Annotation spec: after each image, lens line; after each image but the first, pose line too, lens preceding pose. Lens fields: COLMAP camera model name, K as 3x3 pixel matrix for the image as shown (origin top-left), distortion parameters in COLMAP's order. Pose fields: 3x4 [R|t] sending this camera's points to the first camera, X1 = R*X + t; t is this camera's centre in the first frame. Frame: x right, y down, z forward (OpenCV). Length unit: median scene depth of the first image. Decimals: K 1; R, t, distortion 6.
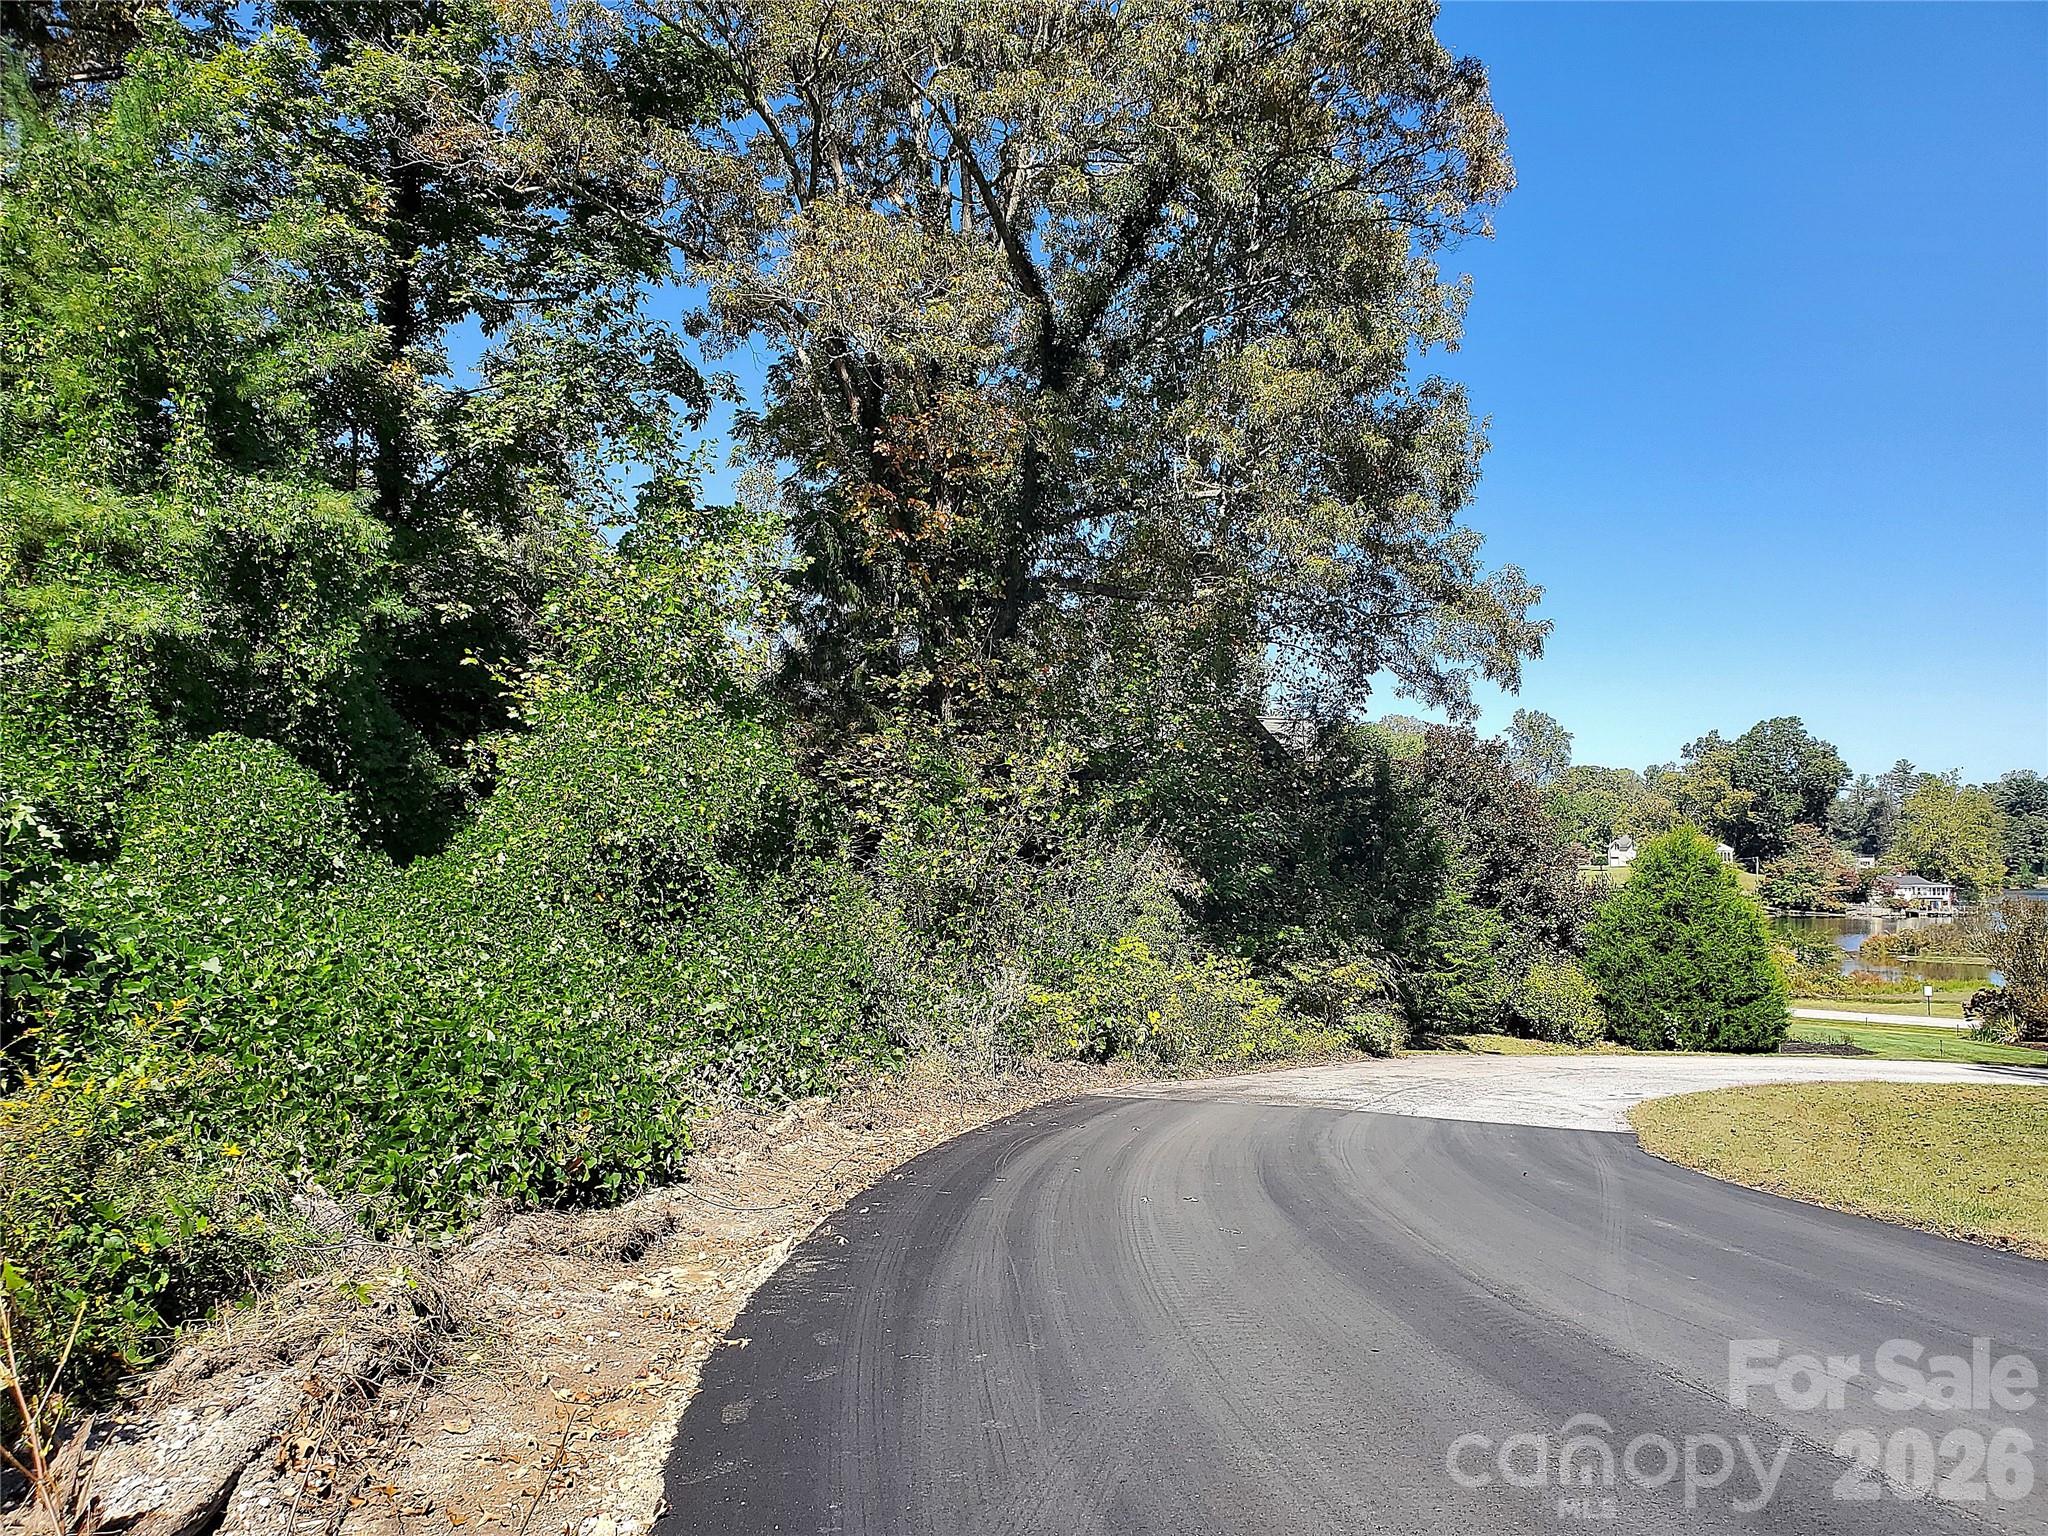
lens RADIAL K [[1594.0, 0, 1034.3], [0, 1594.0, 772.2], [0, 0, 1]] dist [0.063565, -0.066060]
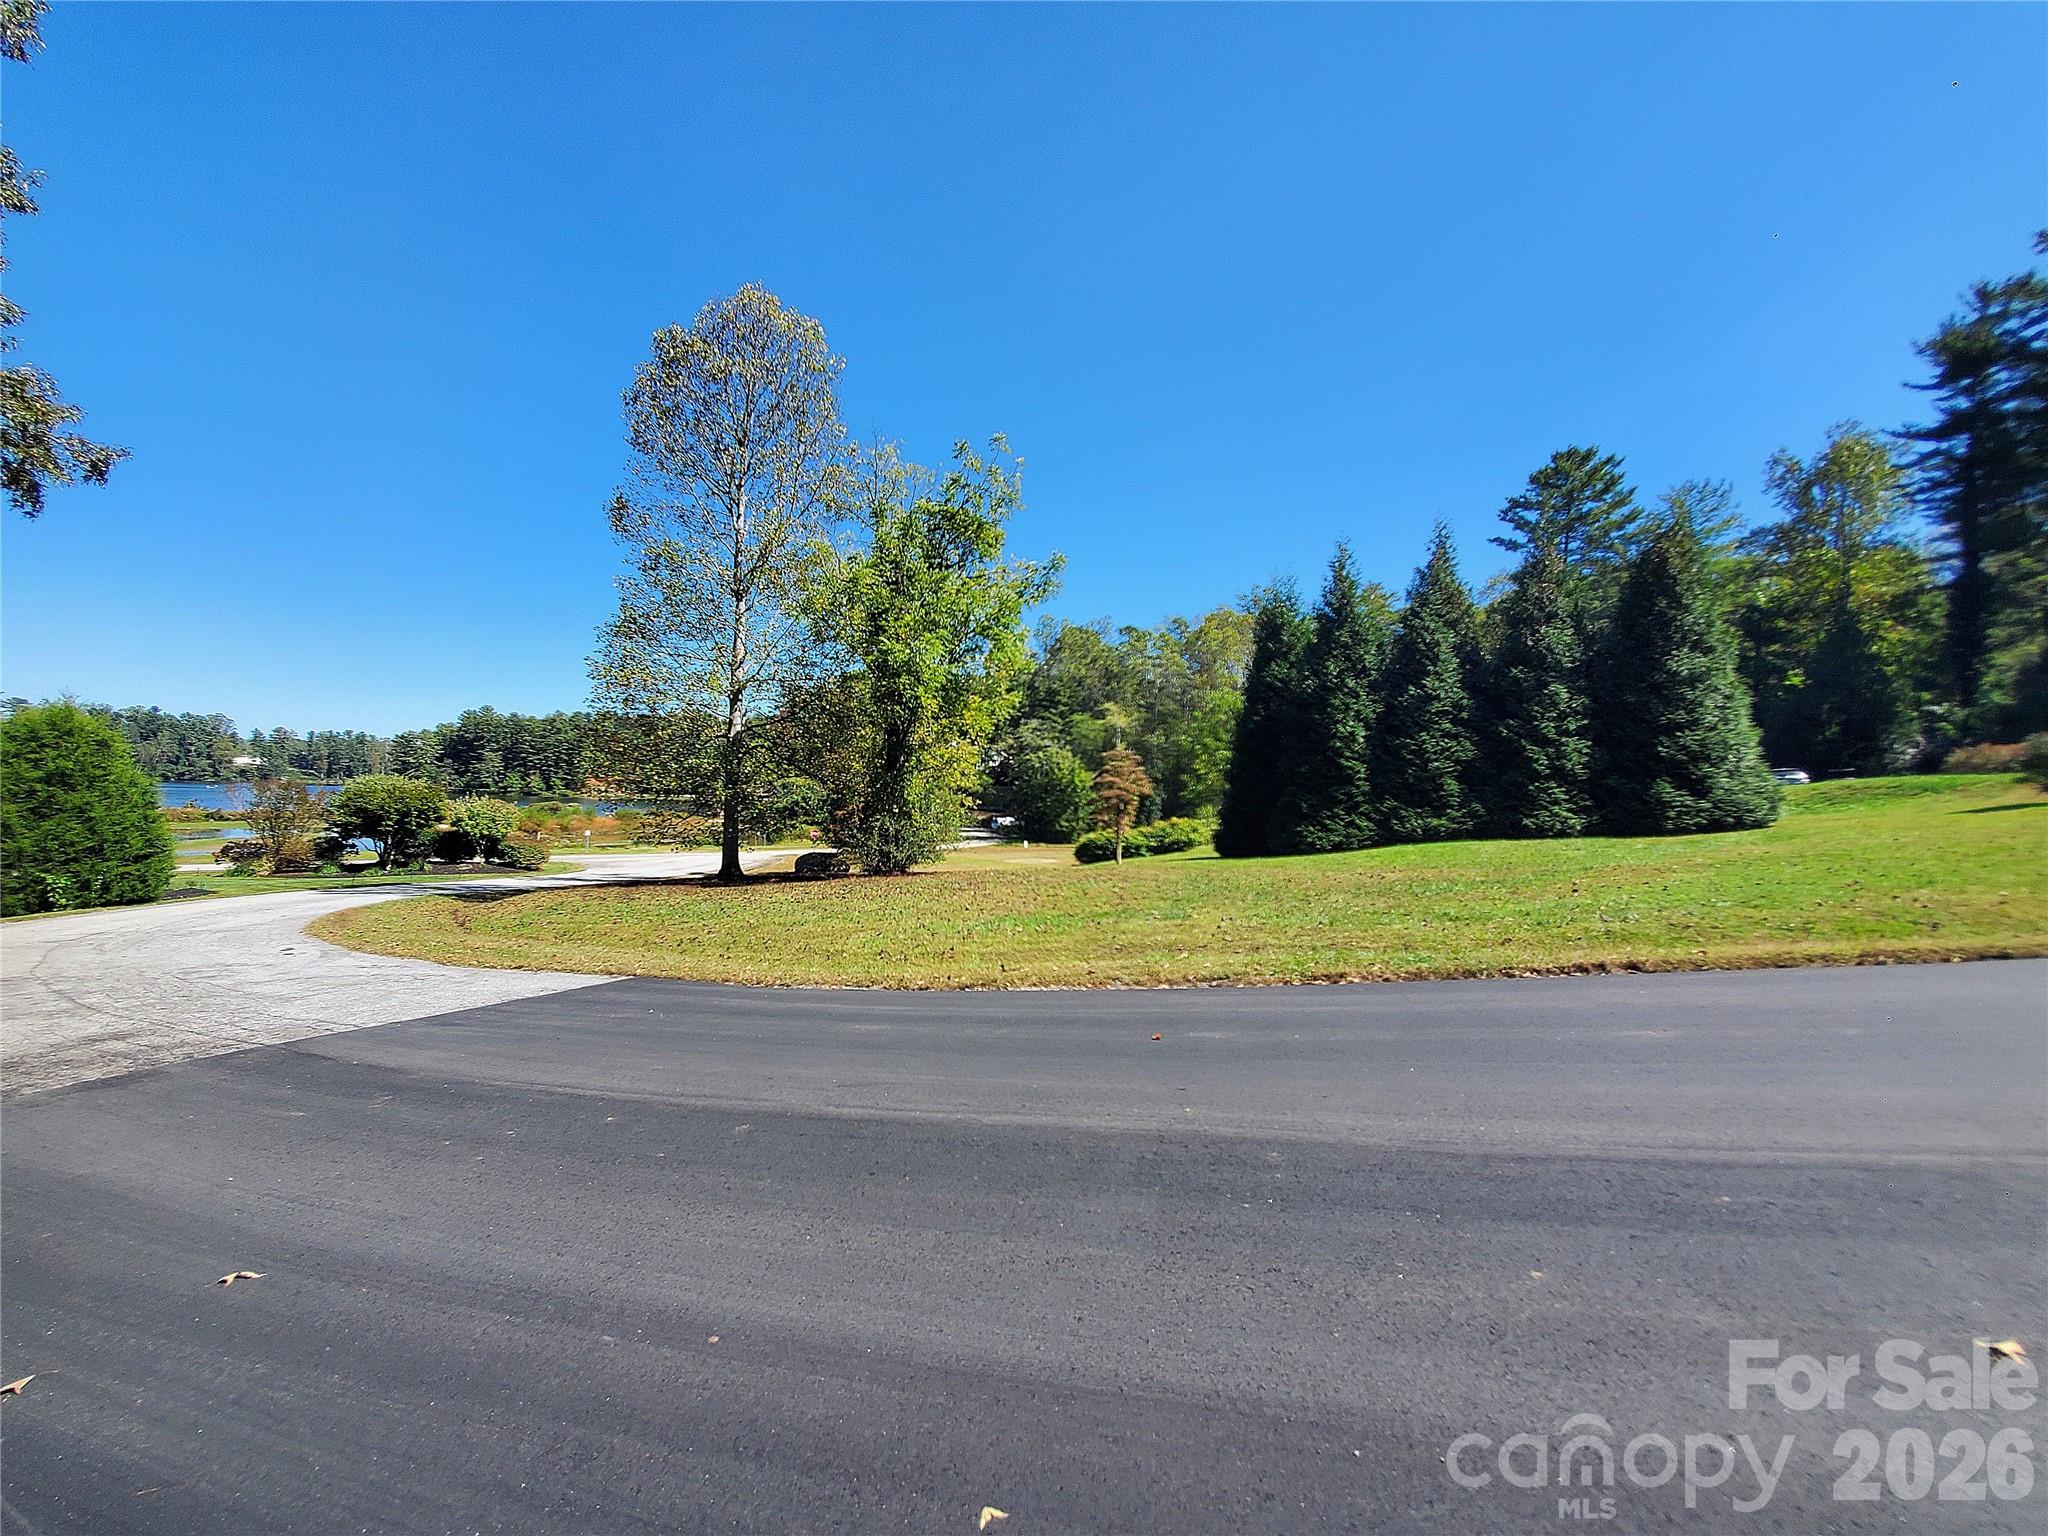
lens RADIAL K [[812.9, 0, 1030.5], [0, 812.9, 768.0], [0, 0, 1]] dist [-0.001057, -0.002560]
pose [[0.152538, 0.029704, 0.987851, -0.034277], [-0.080240, 0.996621, -0.017578, 0.041067], [-0.985035, -0.076584, 0.154406, 0.323781]]
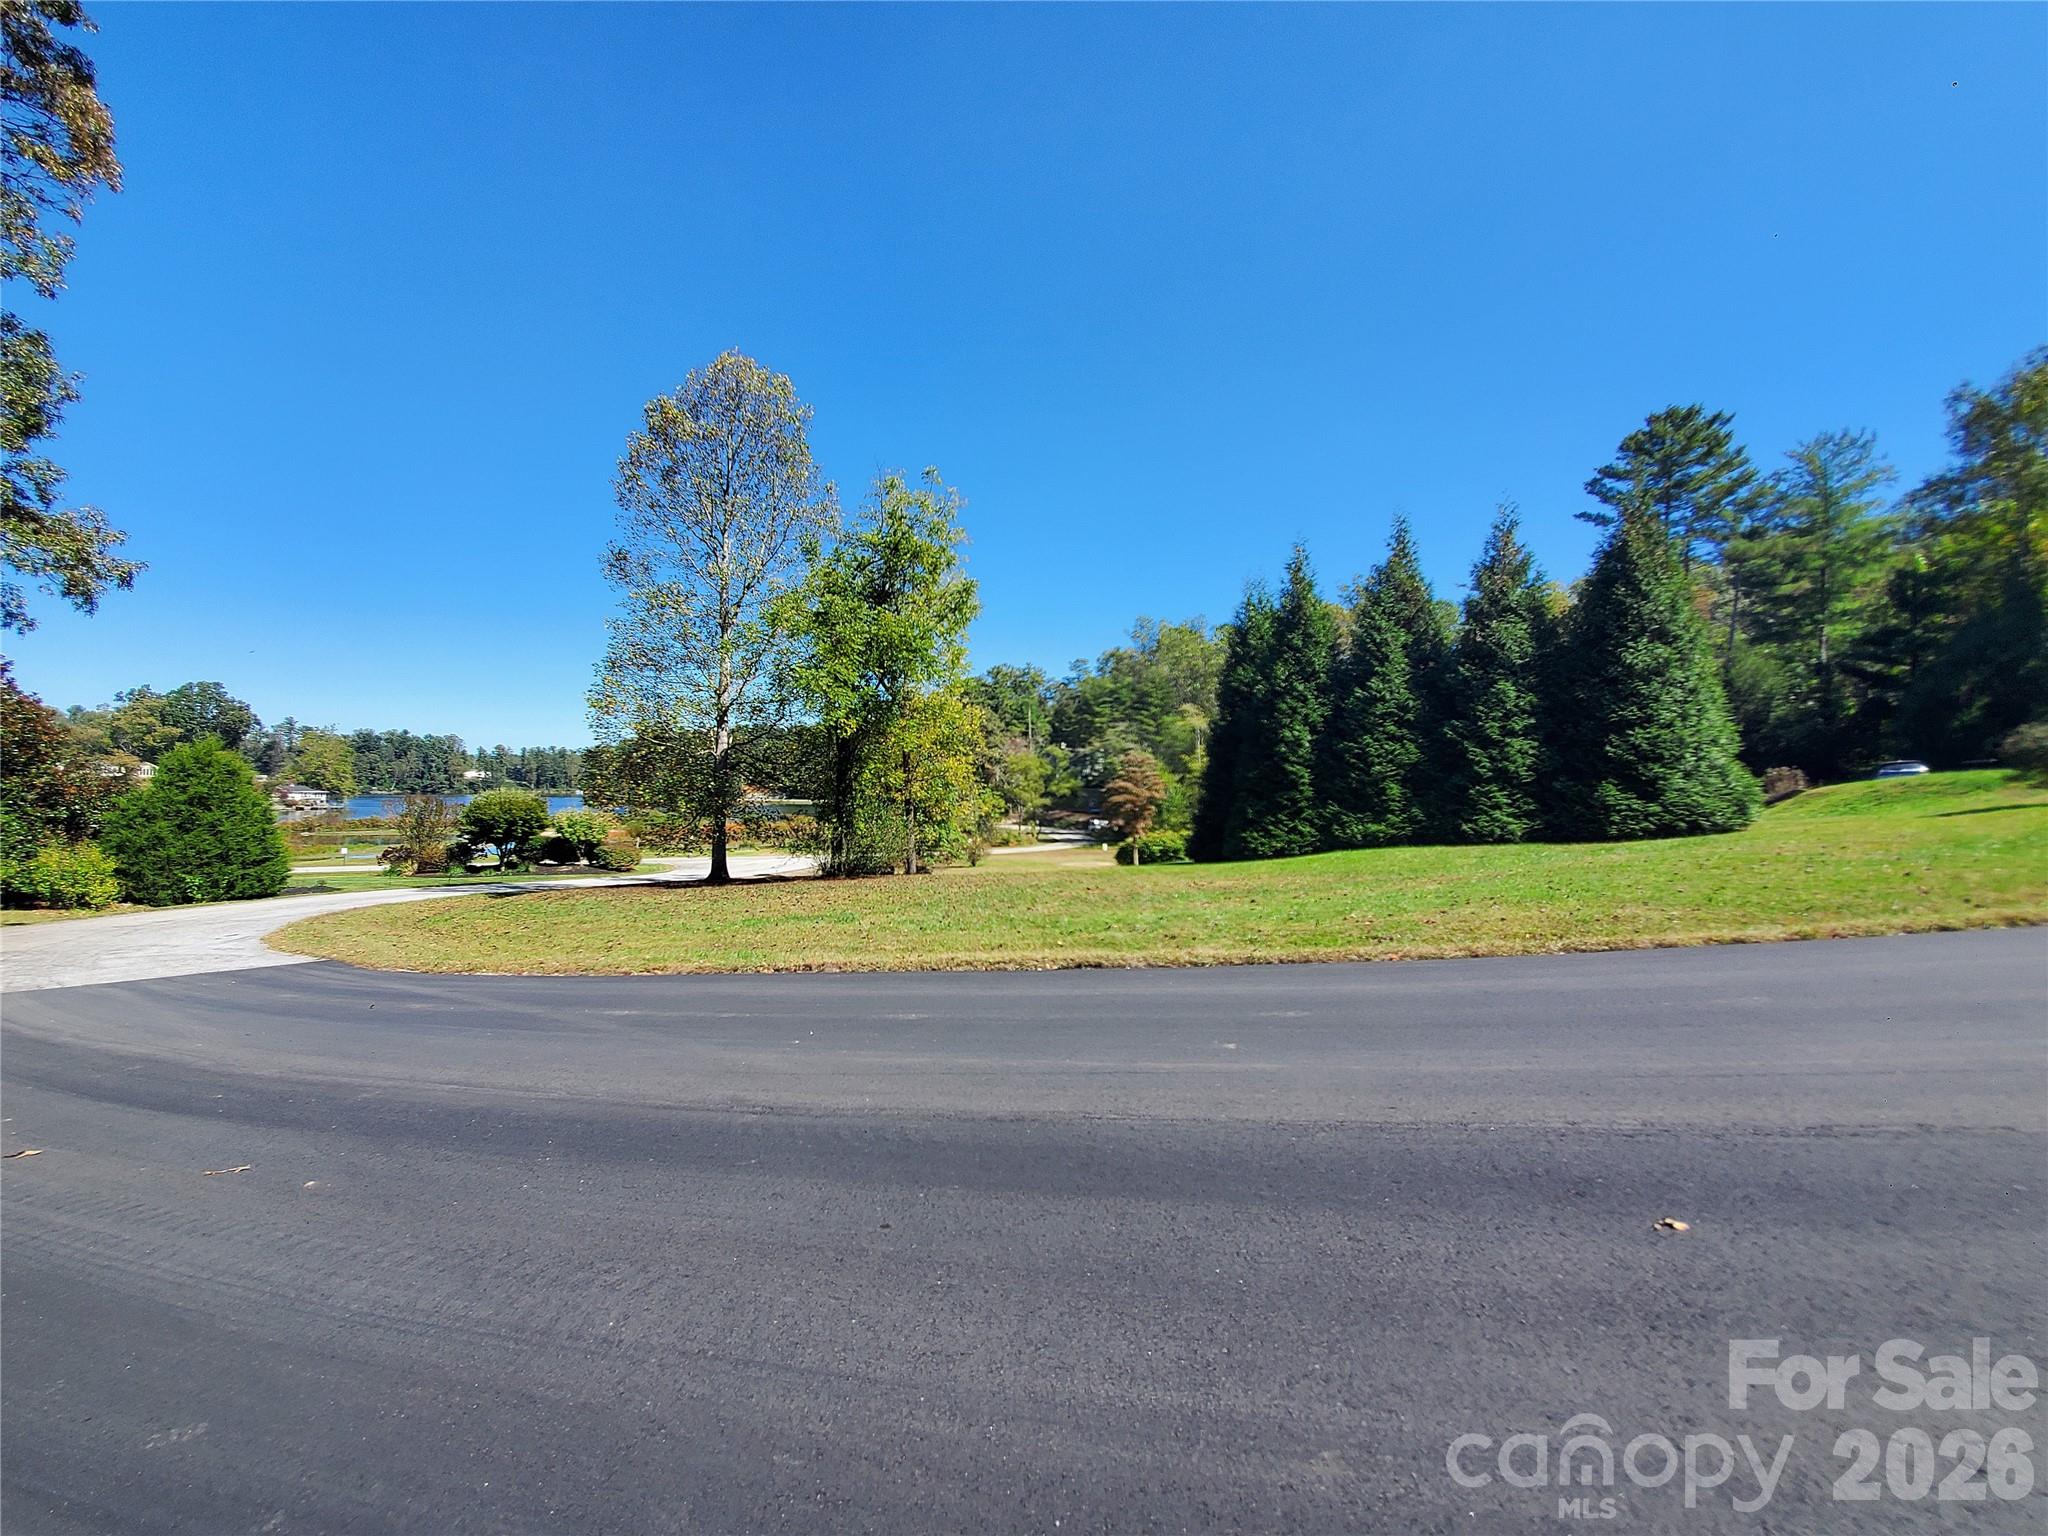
lens RADIAL K [[812.9, 0, 1027.8], [0, 812.9, 766.6], [0, 0, 1]] dist [-0.001057, -0.002560]
pose [[0.325648, 0.028136, 0.945072, -0.027845], [-0.064290, 0.997903, -0.007556, 0.018125], [-0.943303, -0.058298, 0.326774, 0.123276]]
